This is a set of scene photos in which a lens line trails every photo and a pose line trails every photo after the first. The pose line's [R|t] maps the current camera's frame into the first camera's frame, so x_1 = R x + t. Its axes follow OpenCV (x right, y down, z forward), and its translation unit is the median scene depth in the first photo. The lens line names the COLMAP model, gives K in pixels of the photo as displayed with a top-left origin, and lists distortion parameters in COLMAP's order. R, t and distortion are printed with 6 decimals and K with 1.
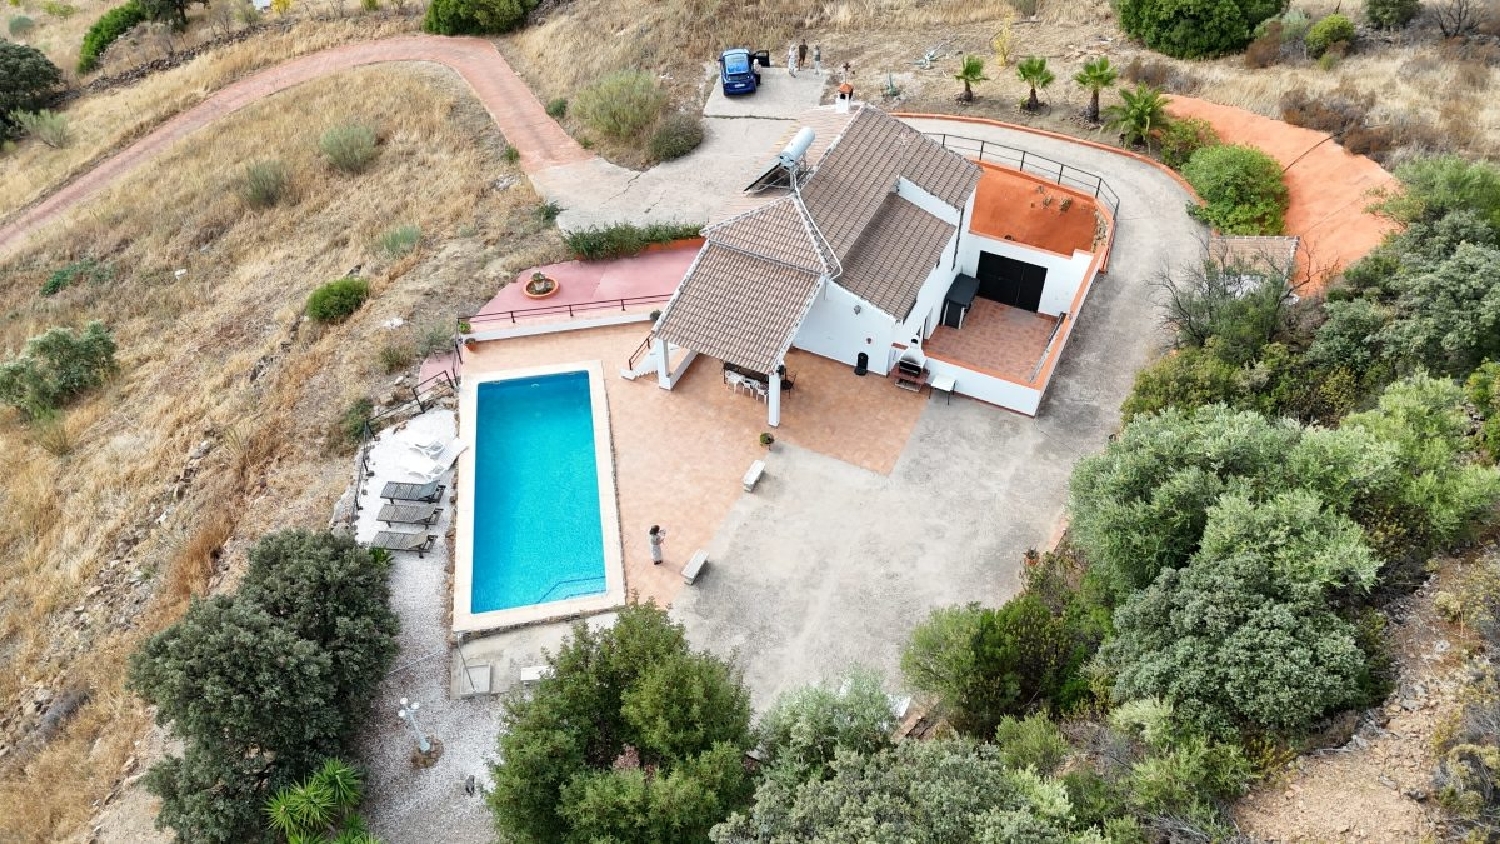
lens RADIAL K [[1100.9, 0, 760.7], [0, 1100.9, 418.2], [0, 0, 1]] dist [0.081726, -0.078526]
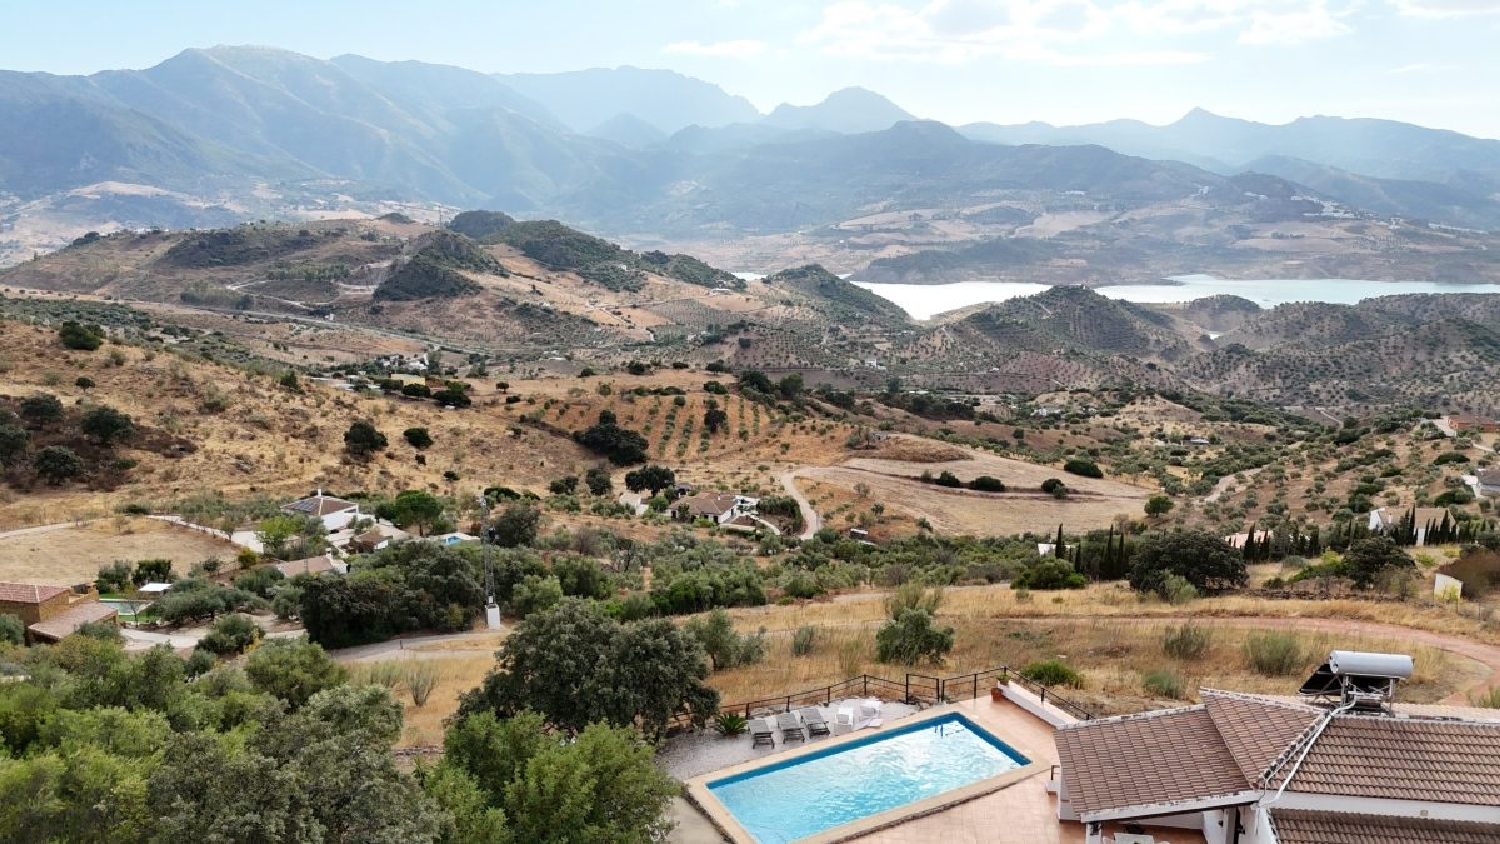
lens RADIAL K [[1100.9, 0, 752.5], [0, 1100.9, 418.2], [0, 0, 1]] dist [0.081726, -0.078526]
pose [[0.319259, 0.217024, -0.922483, 0.525476], [-0.677780, 0.732628, -0.062212, -0.036722], [0.662336, 0.645102, 0.380992, 0.310438]]
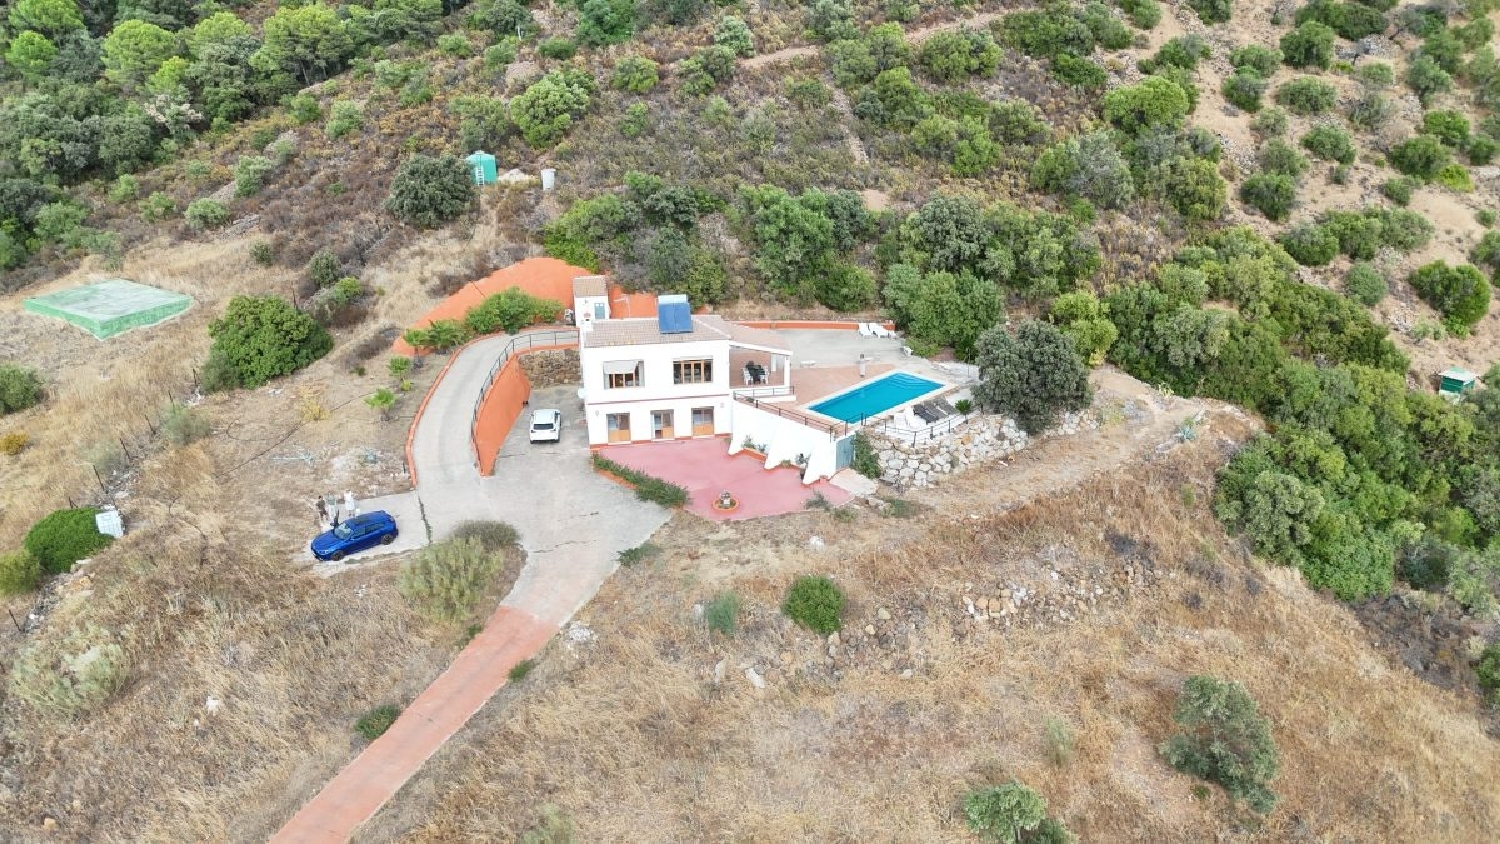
lens RADIAL K [[1100.9, 0, 746.1], [0, 1100.9, 423.5], [0, 0, 1]] dist [0.081726, -0.078526]
pose [[-0.585676, -0.307811, 0.749824, -1.375414], [0.581340, 0.485122, 0.653223, -1.190208], [-0.564825, 0.818480, -0.105181, 1.213196]]
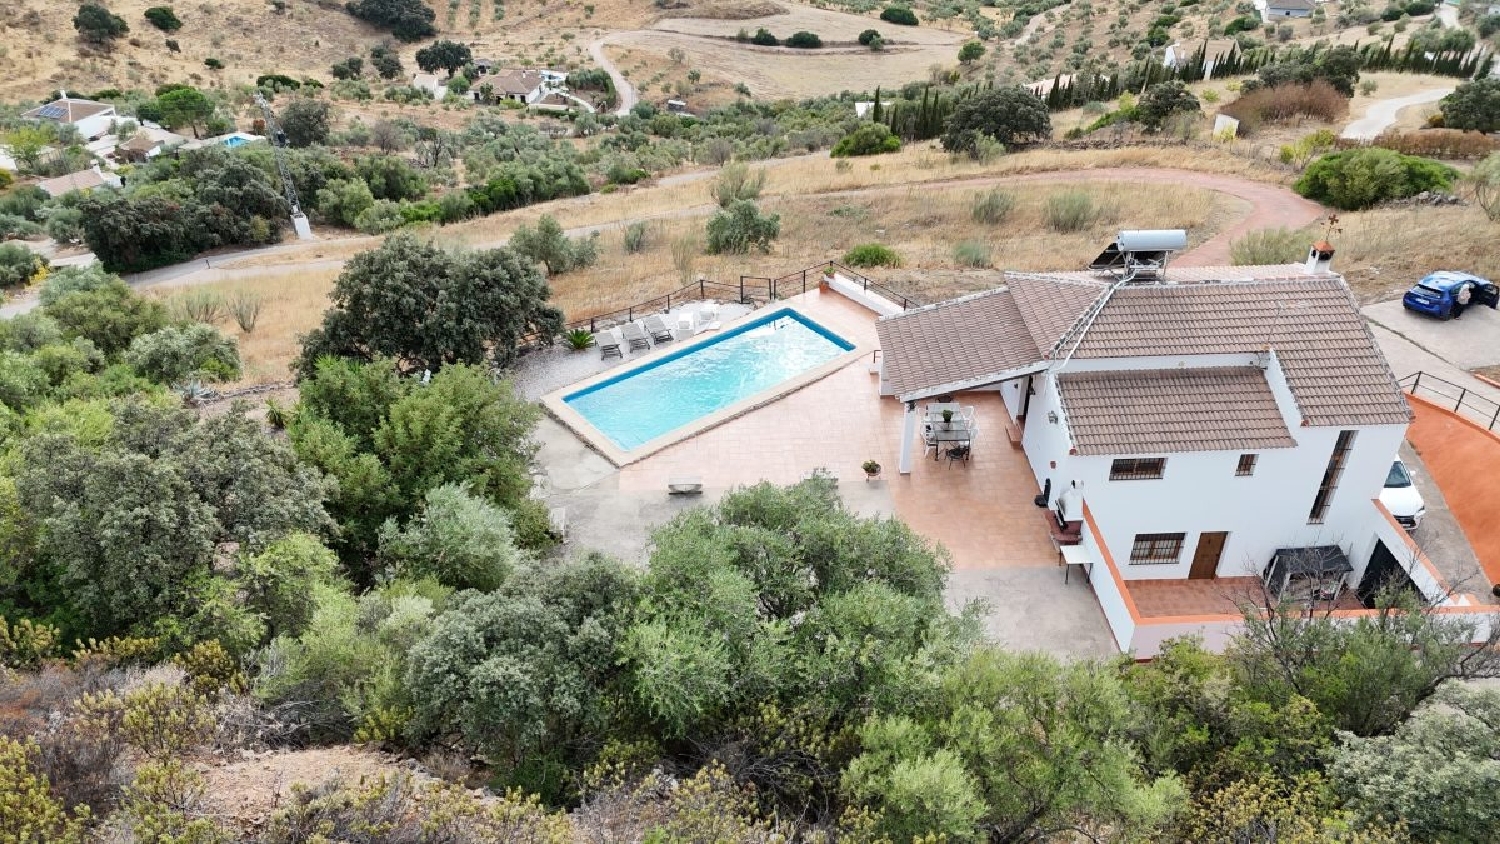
lens RADIAL K [[1100.9, 0, 753.0], [0, 1100.9, 421.2], [0, 0, 1]] dist [0.081726, -0.078526]
pose [[0.479946, 0.506290, -0.716465, 0.522281], [-0.622682, 0.771881, 0.128326, -0.058962], [0.617996, 0.384540, 0.685719, 0.276576]]
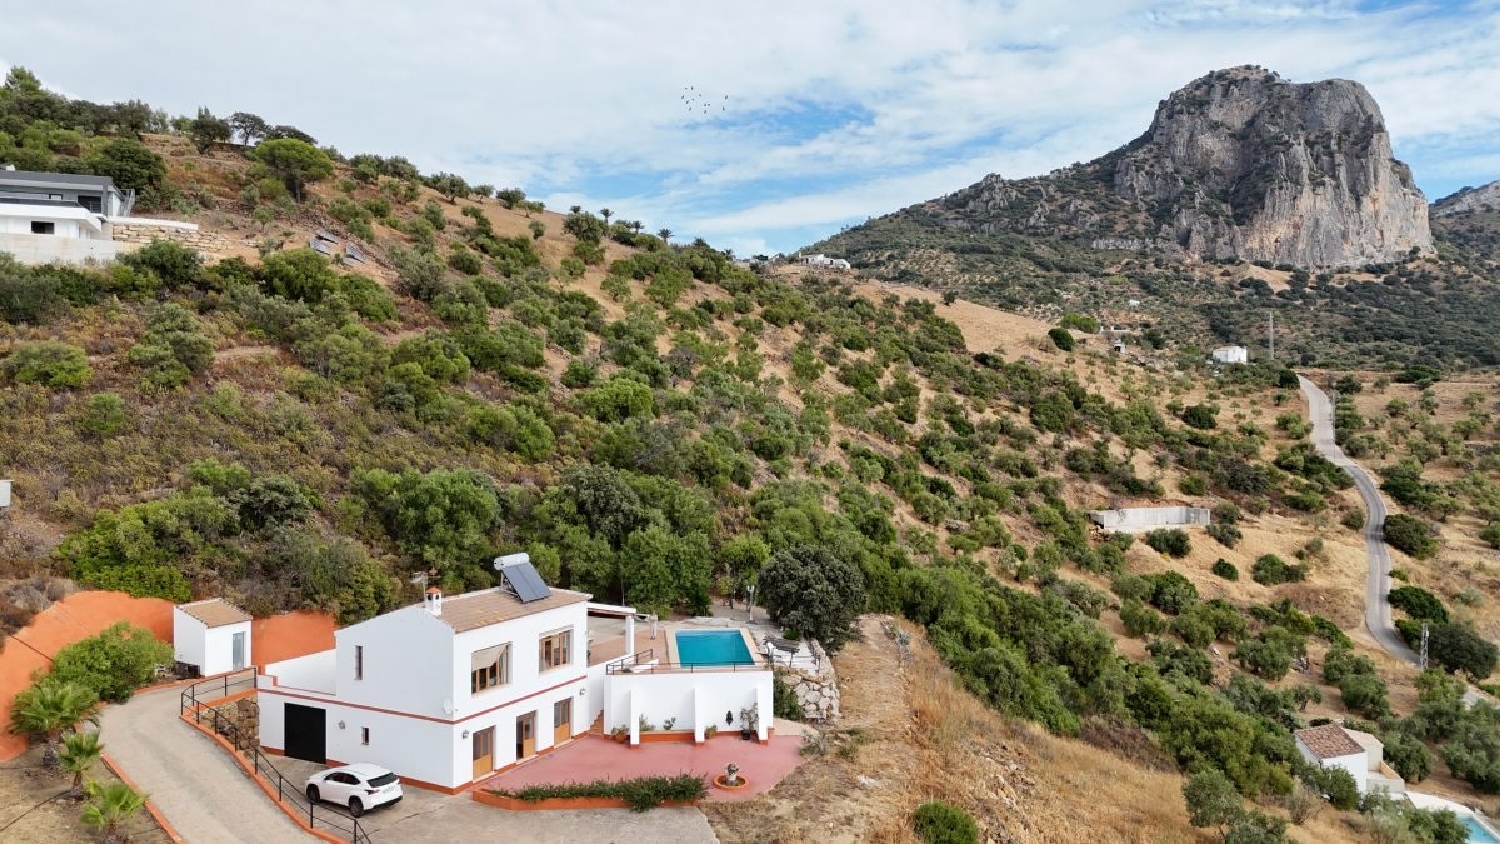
lens RADIAL K [[1100.9, 0, 748.6], [0, 1100.9, 410.5], [0, 0, 1]] dist [0.081726, -0.078526]
pose [[-0.997712, -0.001812, 0.067590, -0.327421], [0.047266, 0.696136, 0.716353, -1.267928], [-0.048350, 0.717908, -0.694457, 1.699477]]
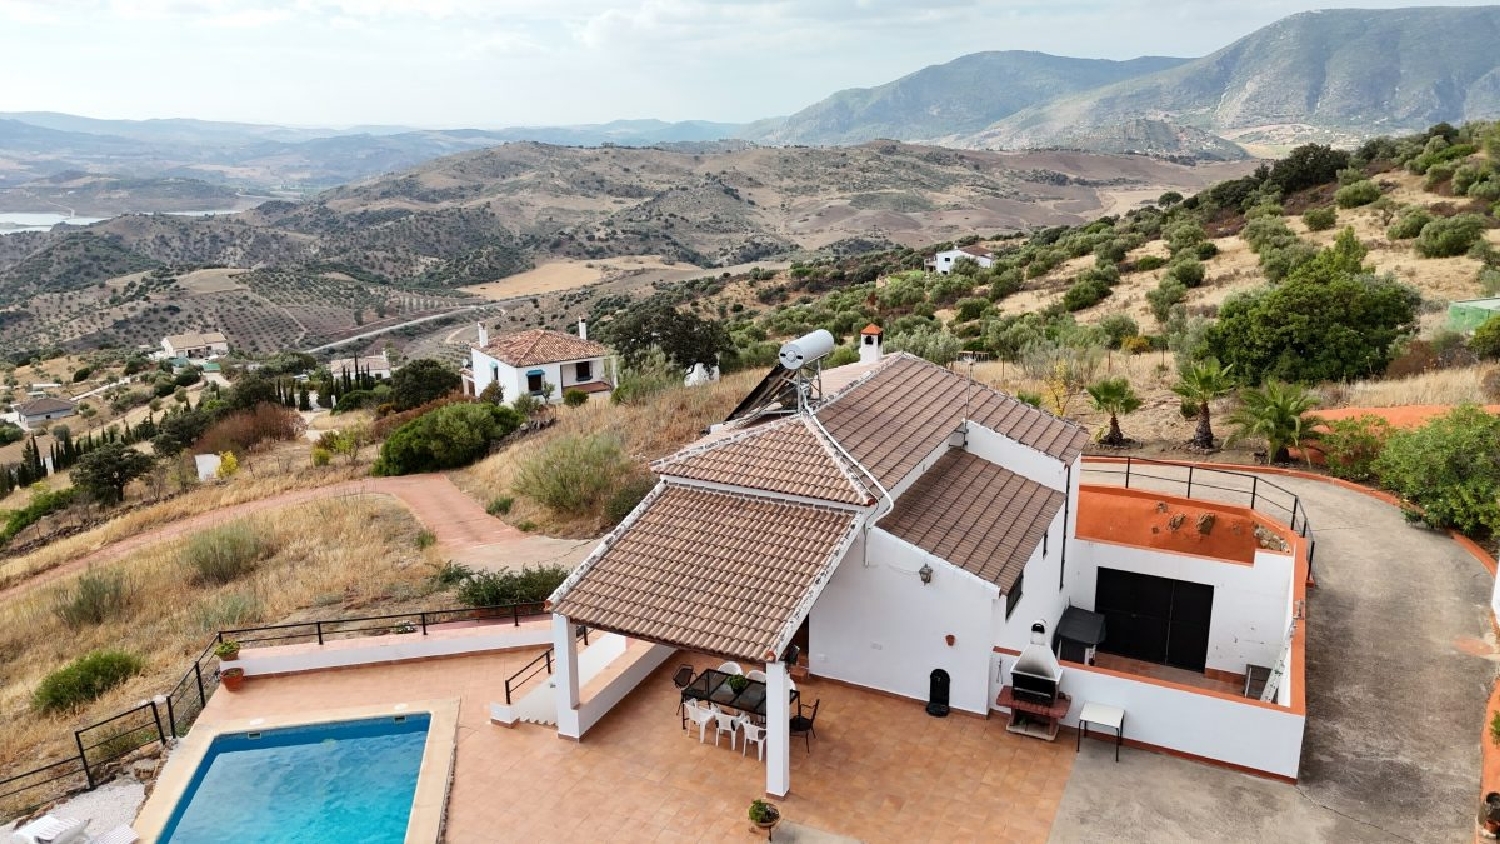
lens RADIAL K [[1100.9, 0, 757.9], [0, 1100.9, 418.4], [0, 0, 1]] dist [0.081726, -0.078526]
pose [[0.999977, -0.006734, 0.000233, 0.003826], [0.005963, 0.868396, -0.495836, 0.098404], [0.003137, 0.495826, 0.868416, 0.440374]]
